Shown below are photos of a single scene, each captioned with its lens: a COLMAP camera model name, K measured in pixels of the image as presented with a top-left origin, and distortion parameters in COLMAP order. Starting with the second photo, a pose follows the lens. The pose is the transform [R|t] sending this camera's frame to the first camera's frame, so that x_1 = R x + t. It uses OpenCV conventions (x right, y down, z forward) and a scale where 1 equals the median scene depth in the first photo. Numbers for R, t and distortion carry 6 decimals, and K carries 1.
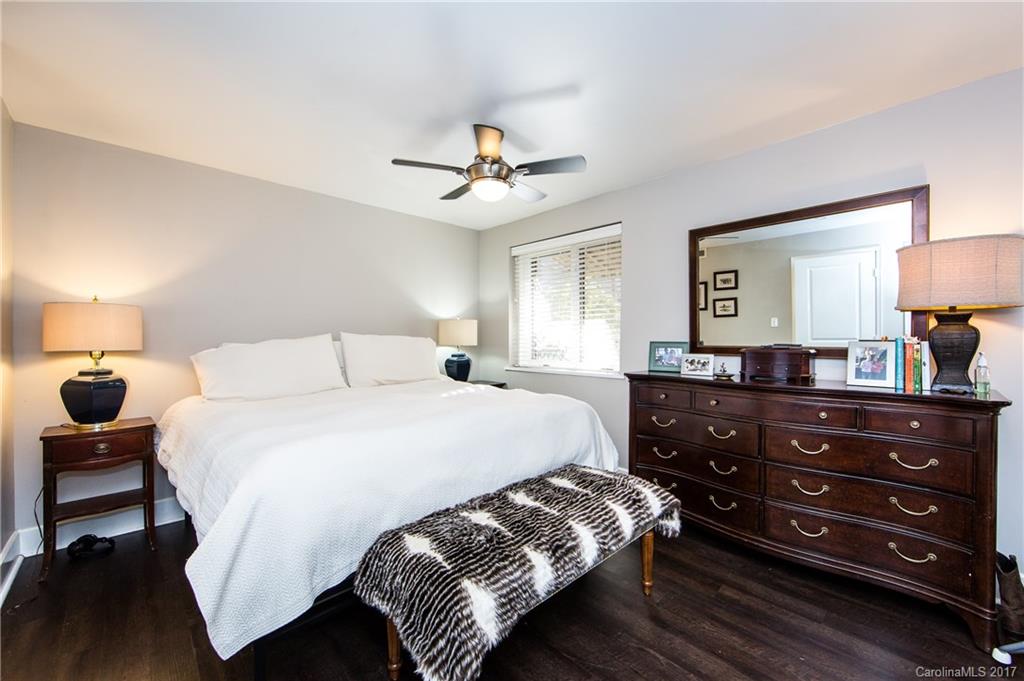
lens RADIAL K [[402.4, 0, 509.9], [0, 402.4, 337.7], [0, 0, 1]] dist [-0.008667, 0.000641]
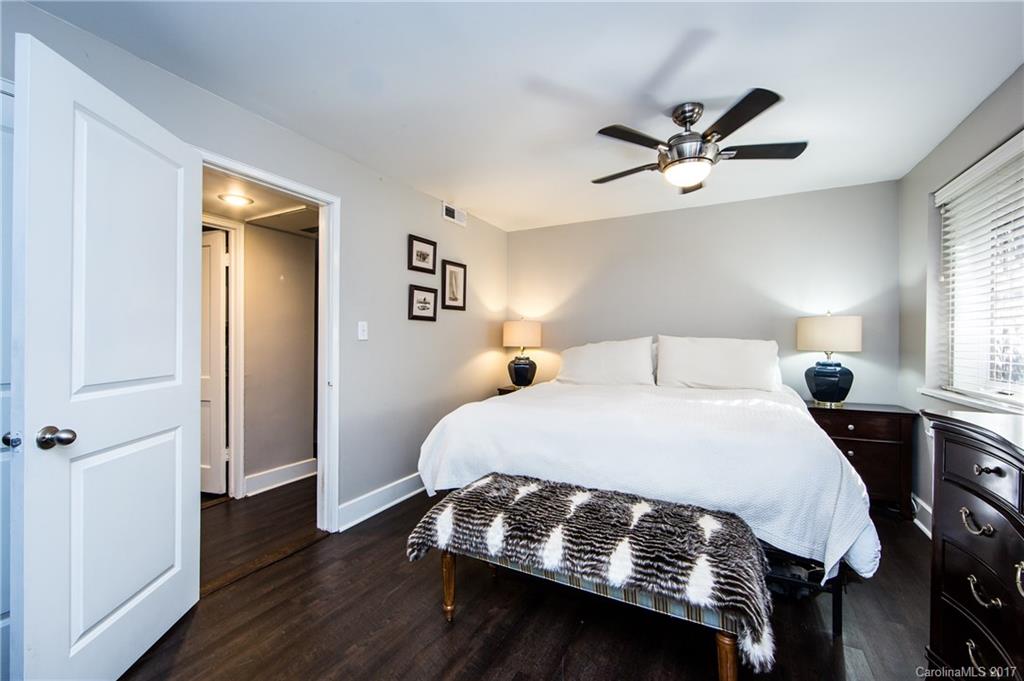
lens RADIAL K [[402.4, 0, 509.1], [0, 402.4, 343.8], [0, 0, 1]] dist [-0.008667, 0.000641]
pose [[0.319658, 0.012593, -0.947449, 0.626987], [-0.003977, 0.999921, 0.011949, -0.001050], [0.947525, -0.000052, 0.319683, 0.336188]]
